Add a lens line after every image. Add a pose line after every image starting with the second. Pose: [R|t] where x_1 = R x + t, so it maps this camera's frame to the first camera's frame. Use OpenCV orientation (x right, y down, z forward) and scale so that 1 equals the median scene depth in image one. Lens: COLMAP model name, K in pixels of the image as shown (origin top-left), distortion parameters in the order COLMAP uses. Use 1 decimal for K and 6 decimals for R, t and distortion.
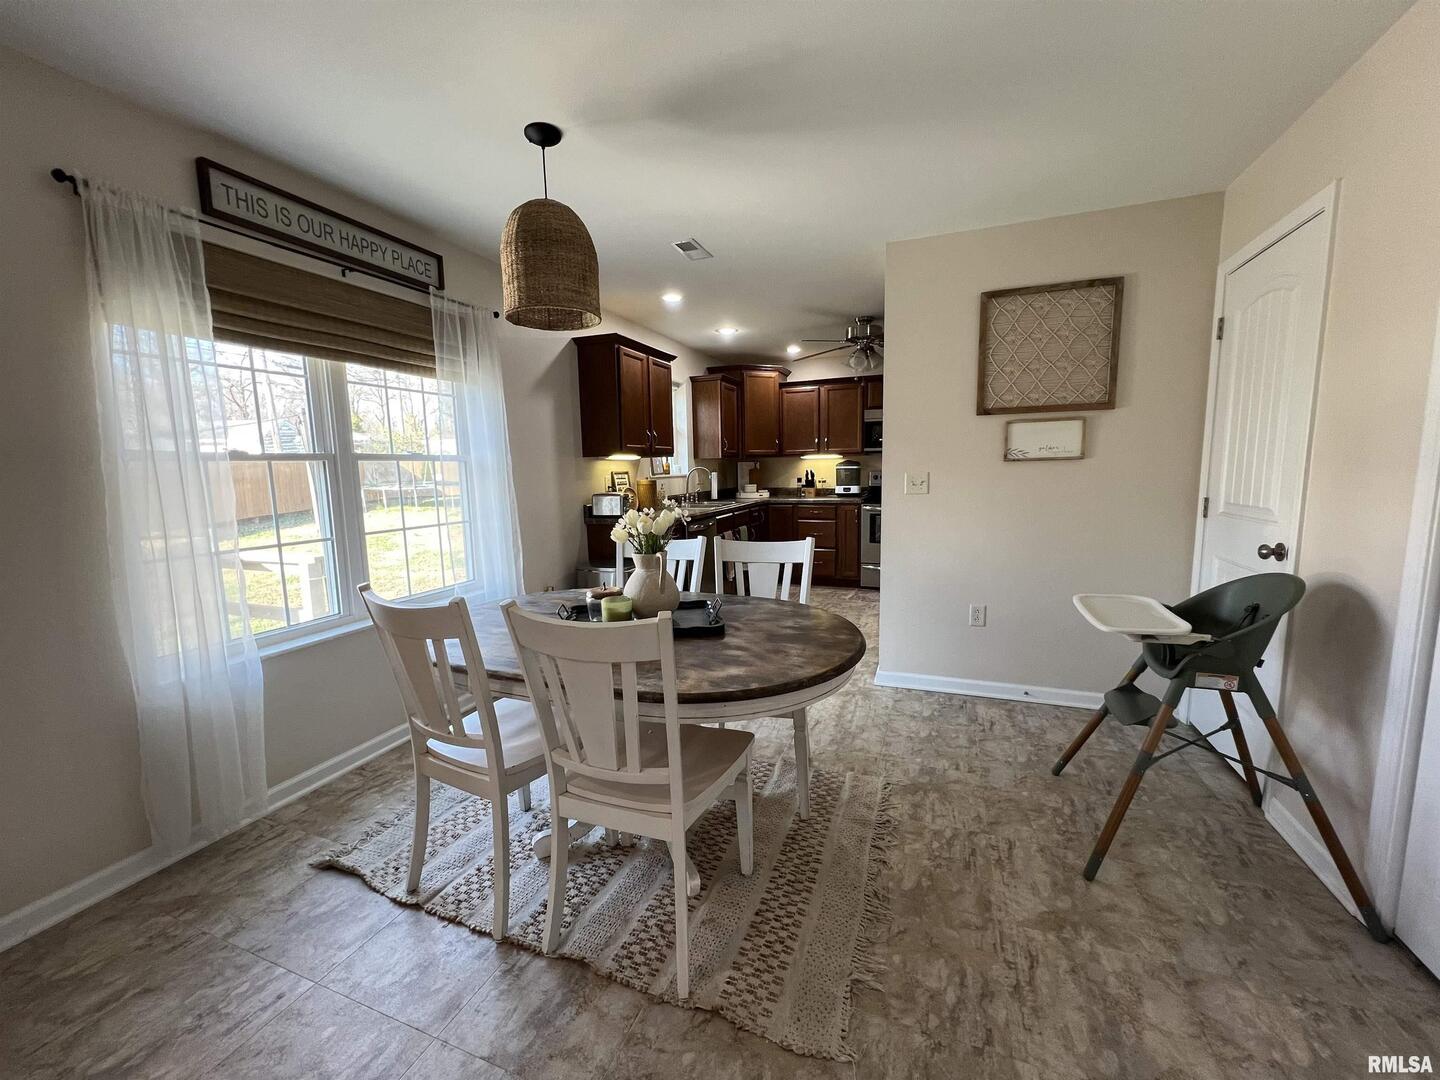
lens RADIAL K [[576.4, 0, 718.3], [0, 576.4, 537.2], [0, 0, 1]] dist [-0.001825, 0.000100]
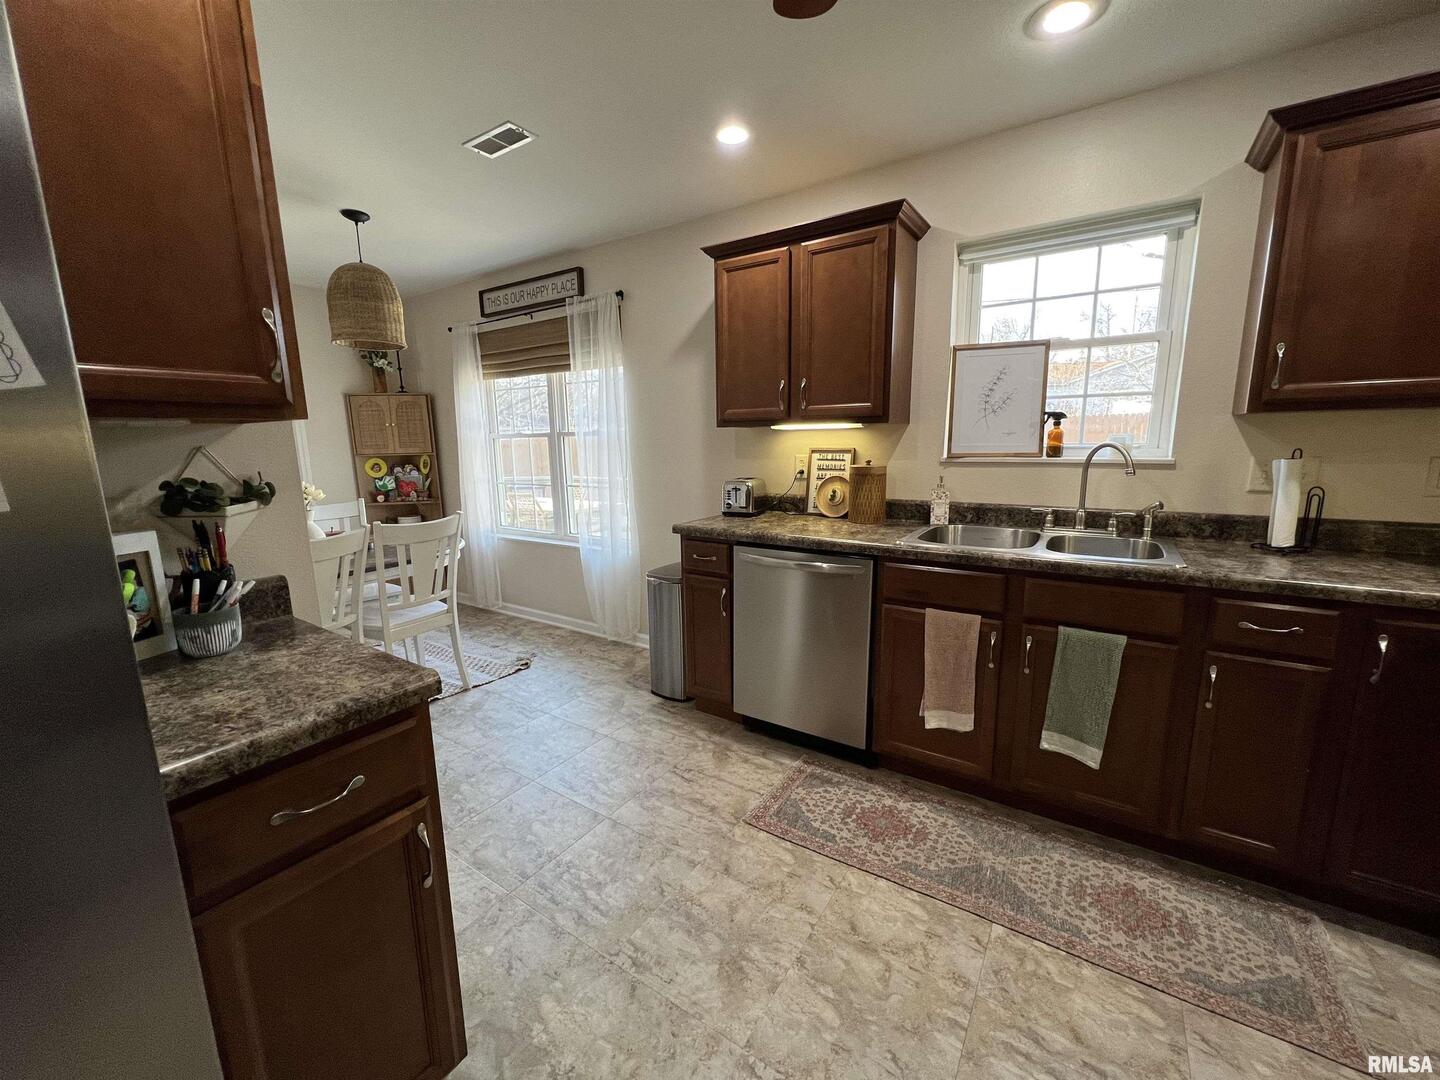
lens RADIAL K [[576.4, 0, 724.4], [0, 576.4, 538.9], [0, 0, 1]] dist [-0.001825, 0.000100]
pose [[-0.210769, 0.192690, -0.958356, 0.693380], [-0.099717, 0.971028, 0.217168, -0.213988], [0.972437, 0.141337, -0.185448, 1.526443]]
